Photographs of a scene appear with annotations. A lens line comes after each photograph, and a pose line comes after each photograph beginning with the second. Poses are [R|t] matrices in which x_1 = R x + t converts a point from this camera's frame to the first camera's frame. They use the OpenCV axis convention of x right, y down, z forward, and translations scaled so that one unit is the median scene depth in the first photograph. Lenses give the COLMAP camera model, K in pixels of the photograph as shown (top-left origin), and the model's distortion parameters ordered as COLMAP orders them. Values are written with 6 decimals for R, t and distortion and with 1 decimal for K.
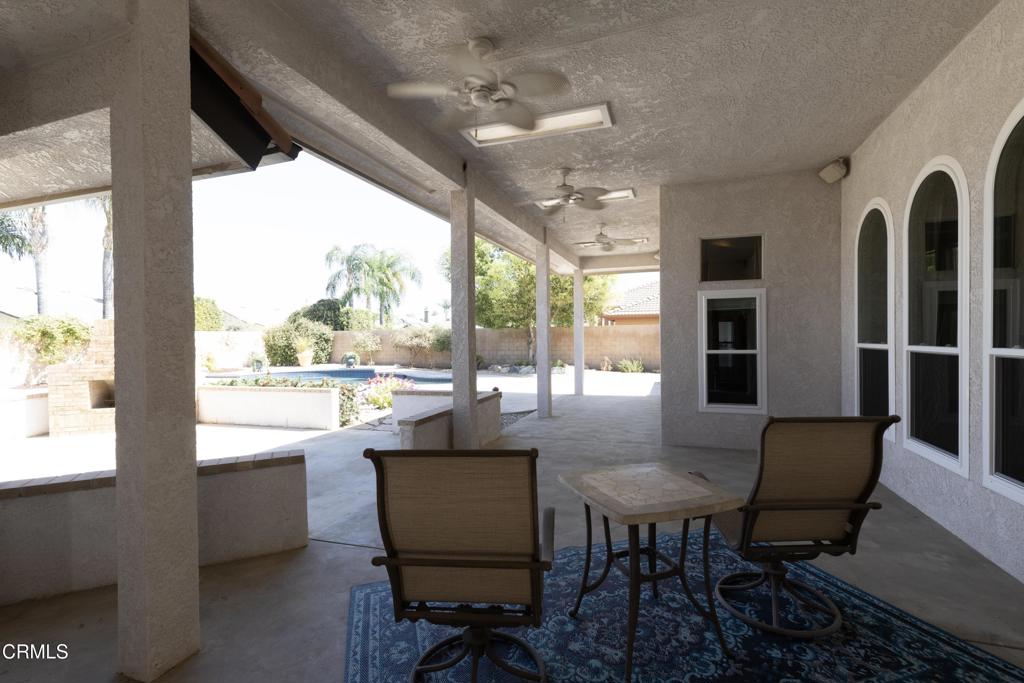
lens RADIAL K [[458.8, 0, 512.0], [0, 458.8, 341.5], [0, 0, 1]] dist [0.011701, 0.000094]
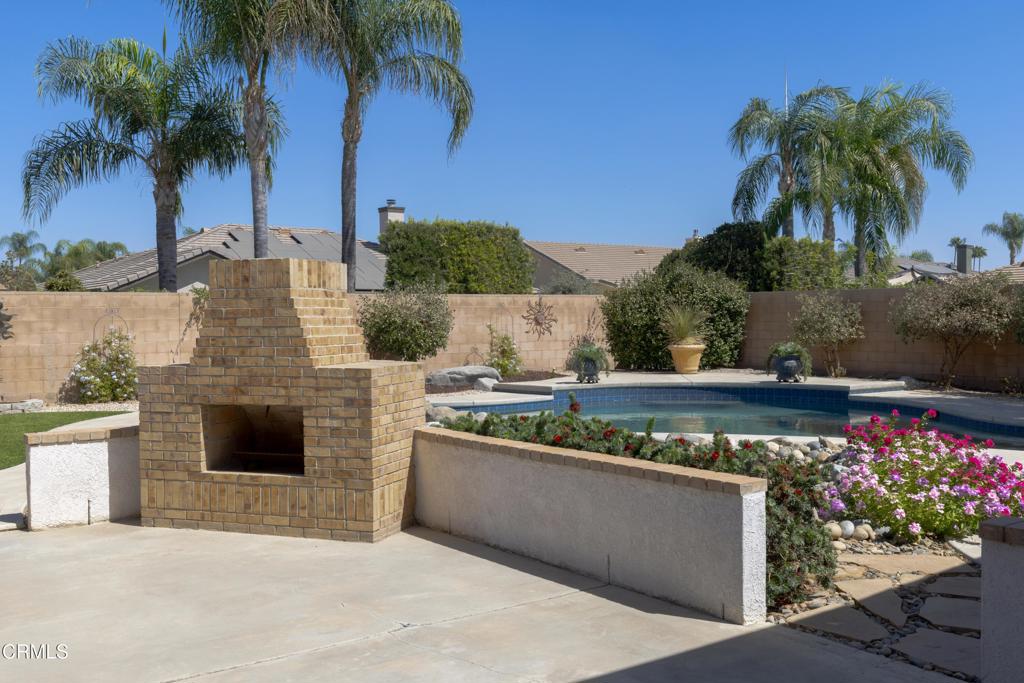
lens RADIAL K [[981.7, 0, 512.0], [0, 981.7, 341.5], [0, 0, 1]] dist [0.002836, 0.004019]
pose [[0.821572, 0.019305, -0.569778, -0.067468], [-0.005559, 0.999650, 0.025854, 0.000660], [0.570078, -0.018073, 0.821392, 0.172622]]
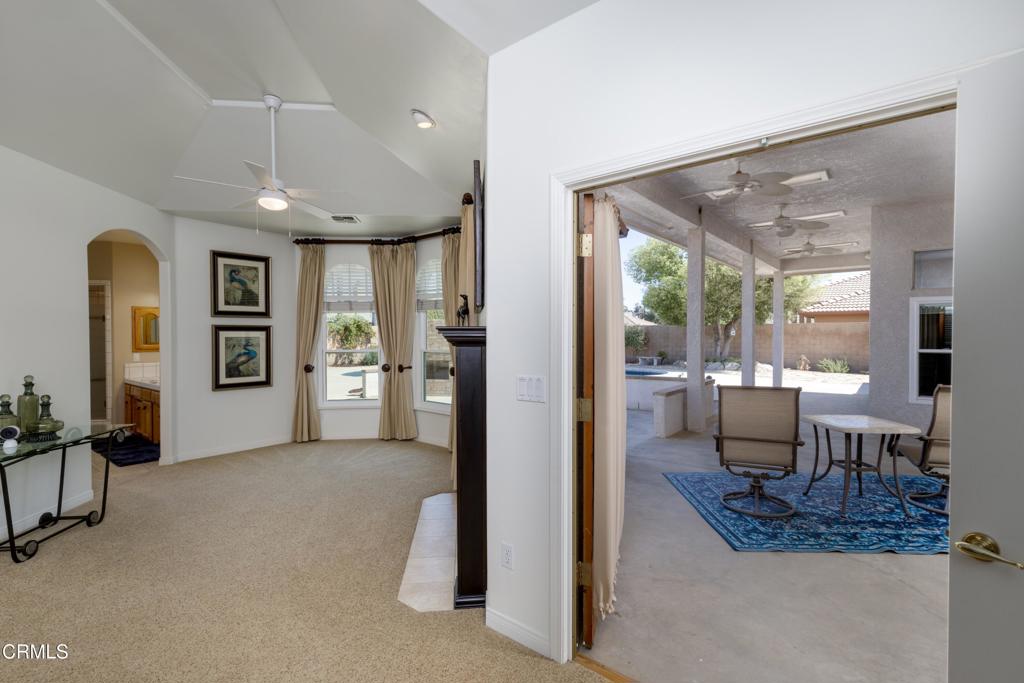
lens RADIAL K [[463.7, 0, 516.7], [0, 463.7, 339.7], [0, 0, 1]] dist [0.002026, 0.000715]
pose [[0.942328, 0.015231, -0.334345, -0.038782], [-0.013165, 0.999878, 0.008443, -0.000319], [0.334433, -0.003554, 0.942413, -0.125045]]
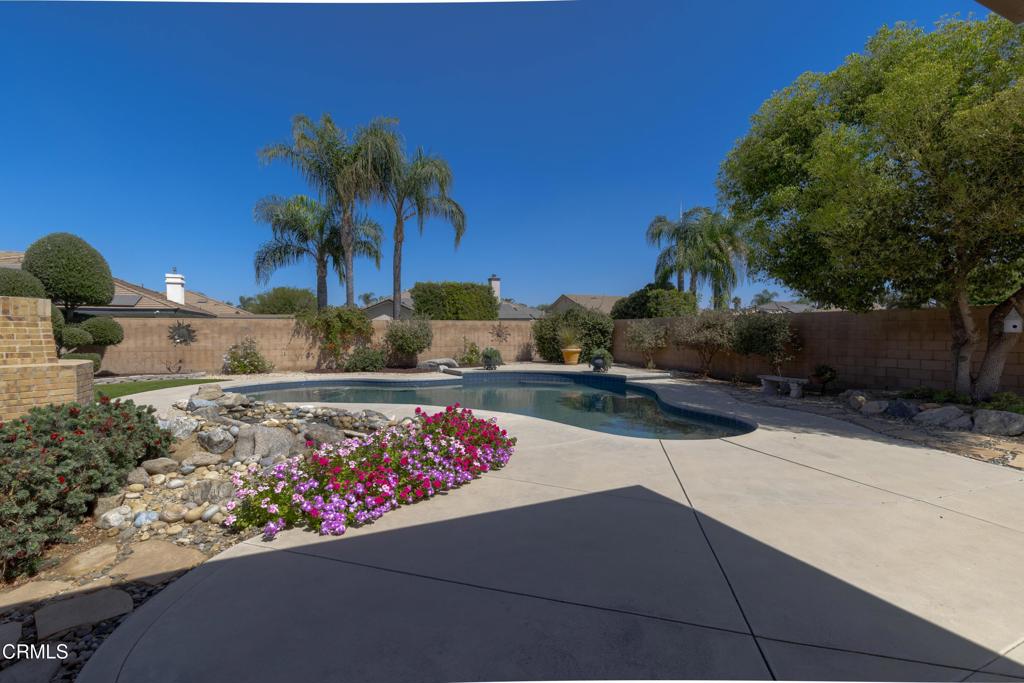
lens RADIAL K [[458.8, 0, 512.0], [0, 458.8, 341.5], [0, 0, 1]] dist [0.011701, 0.000094]
pose [[0.692709, 0.026090, -0.720745, 0.060920], [-0.012240, 0.999627, 0.024422, -0.004425], [0.721113, -0.008095, 0.692770, 0.479571]]
